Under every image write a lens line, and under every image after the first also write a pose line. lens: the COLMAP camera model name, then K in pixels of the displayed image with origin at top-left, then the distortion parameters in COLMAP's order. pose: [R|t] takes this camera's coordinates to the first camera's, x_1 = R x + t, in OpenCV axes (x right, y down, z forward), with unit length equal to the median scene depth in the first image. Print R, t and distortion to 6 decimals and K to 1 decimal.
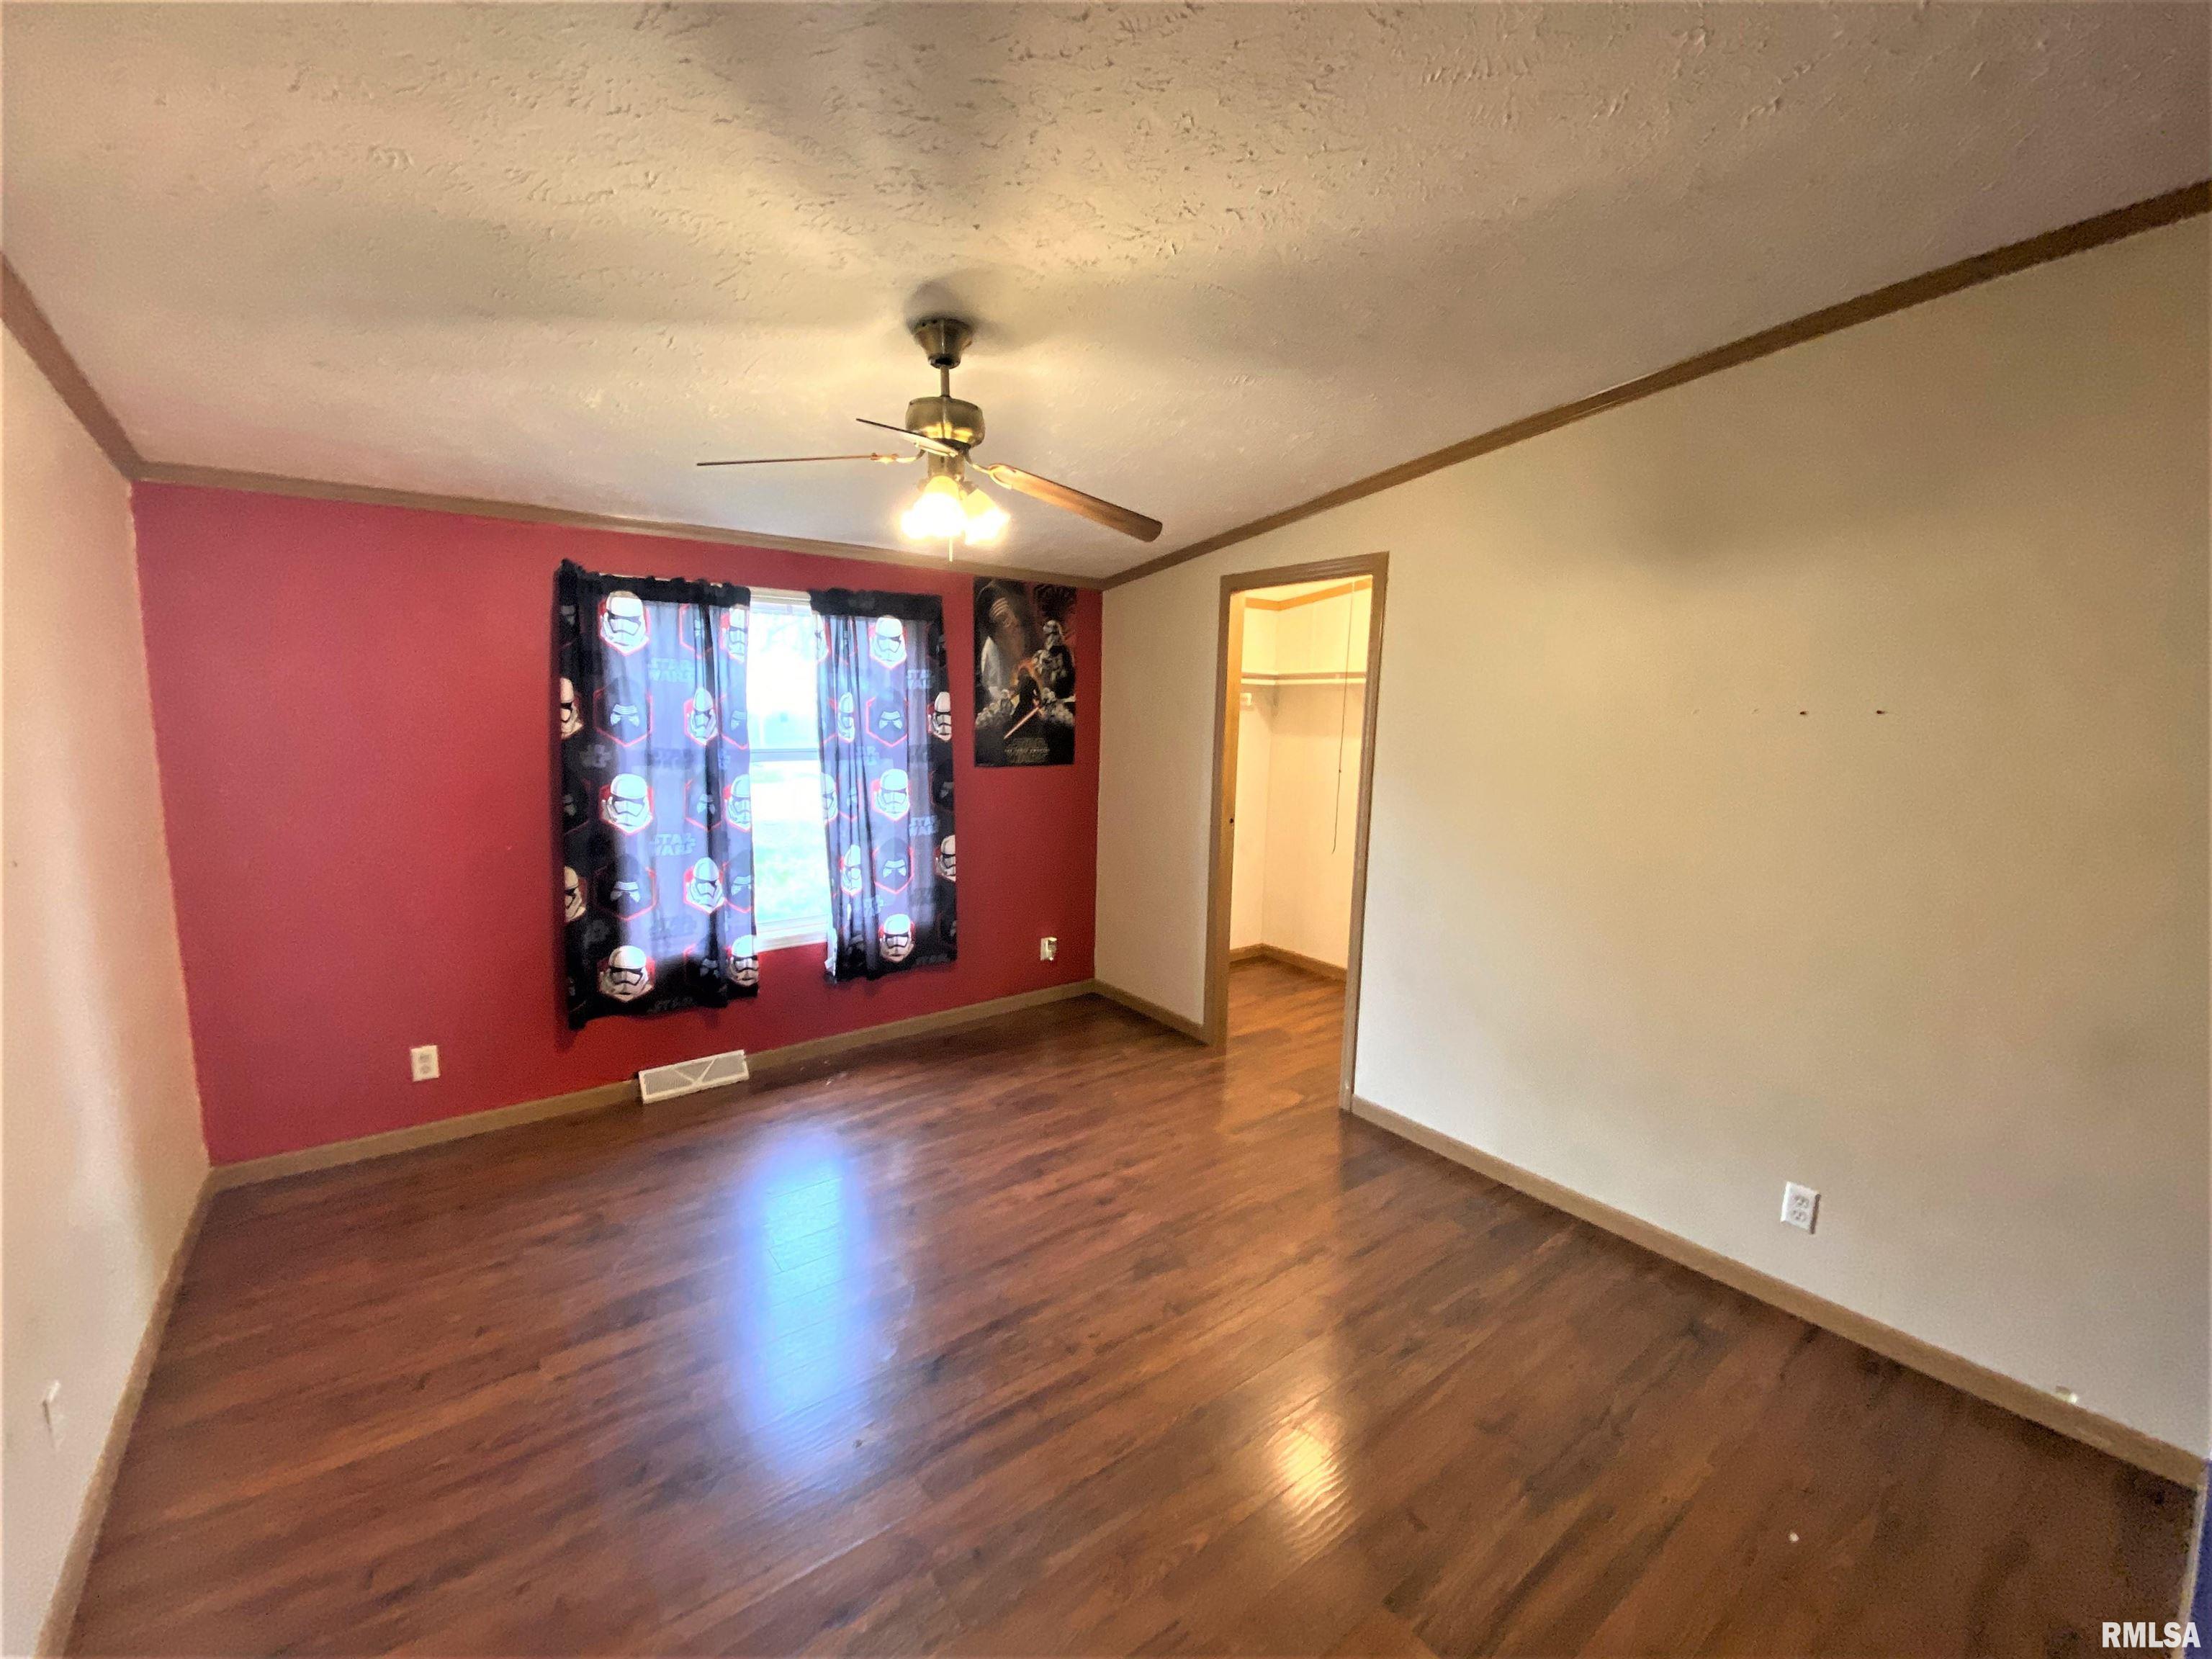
lens RADIAL K [[897.8, 0, 1107.4], [0, 897.8, 836.7], [0, 0, 1]] dist [0.021650, -0.020538]
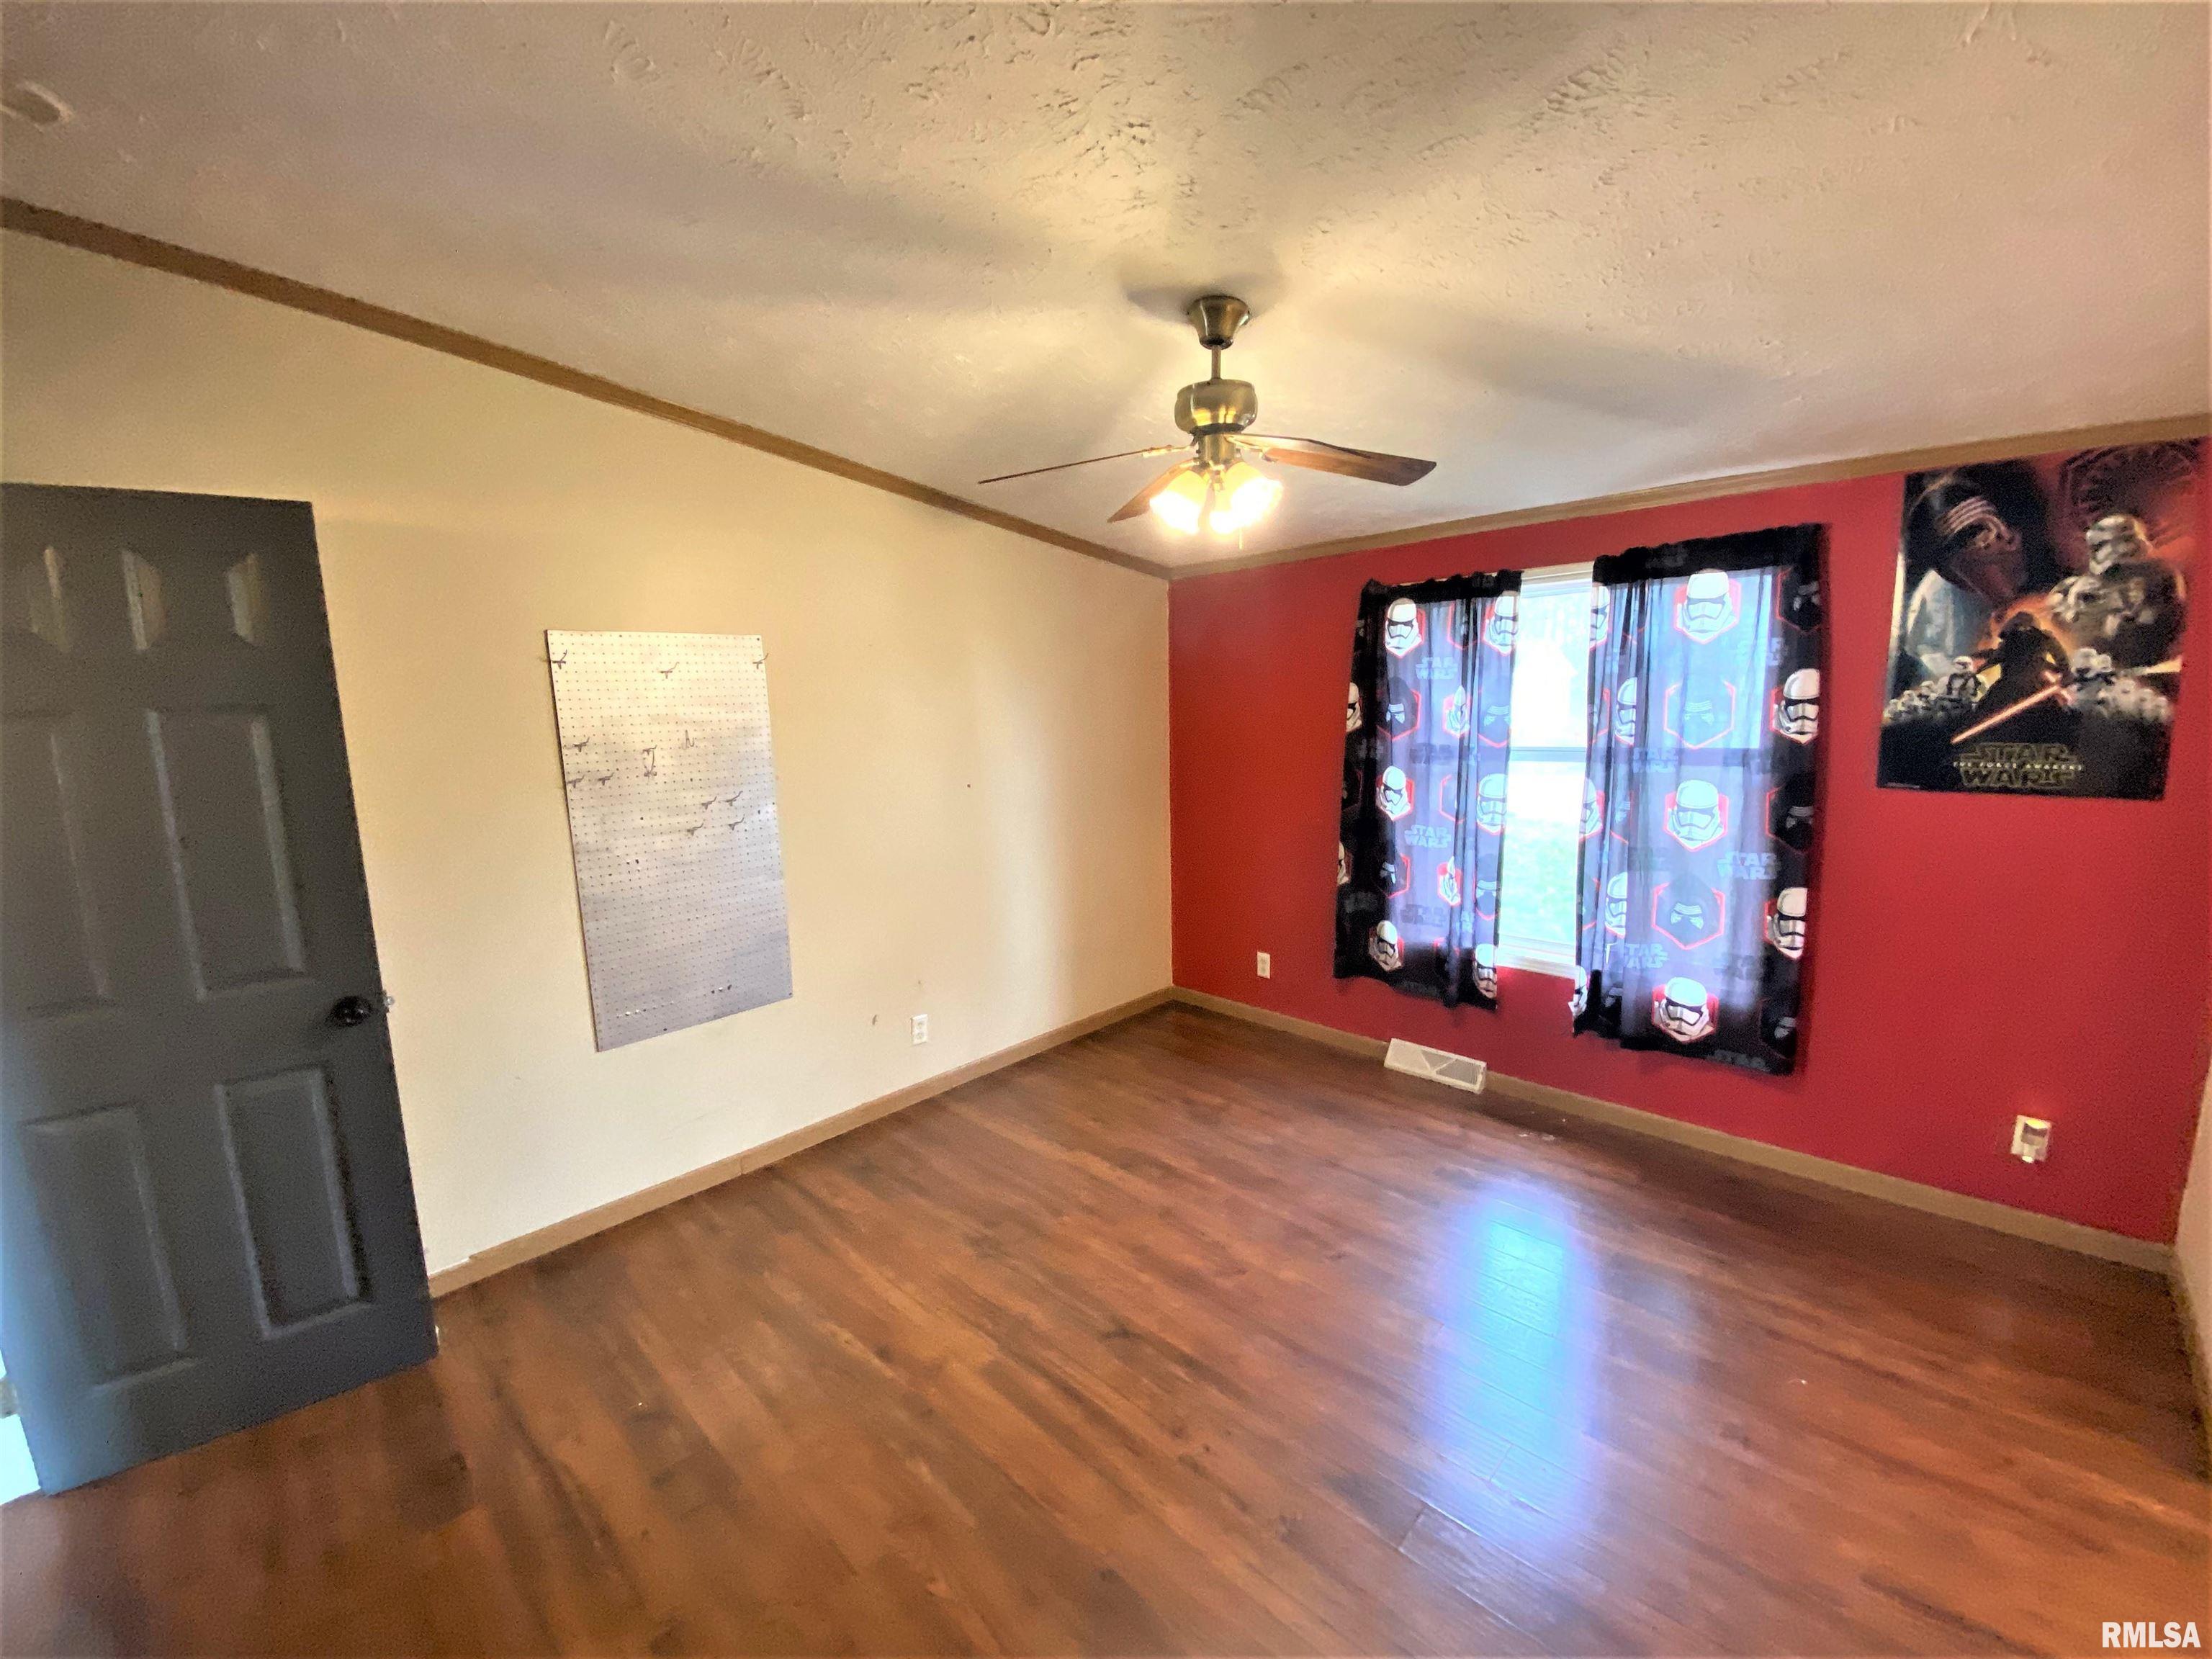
lens RADIAL K [[897.8, 0, 1107.4], [0, 897.8, 836.7], [0, 0, 1]] dist [0.021650, -0.020538]
pose [[0.129601, 0.127662, -0.983314, 0.445617], [-0.115759, 0.986844, 0.112863, -0.059861], [0.984786, 0.099201, 0.142674, 0.446749]]
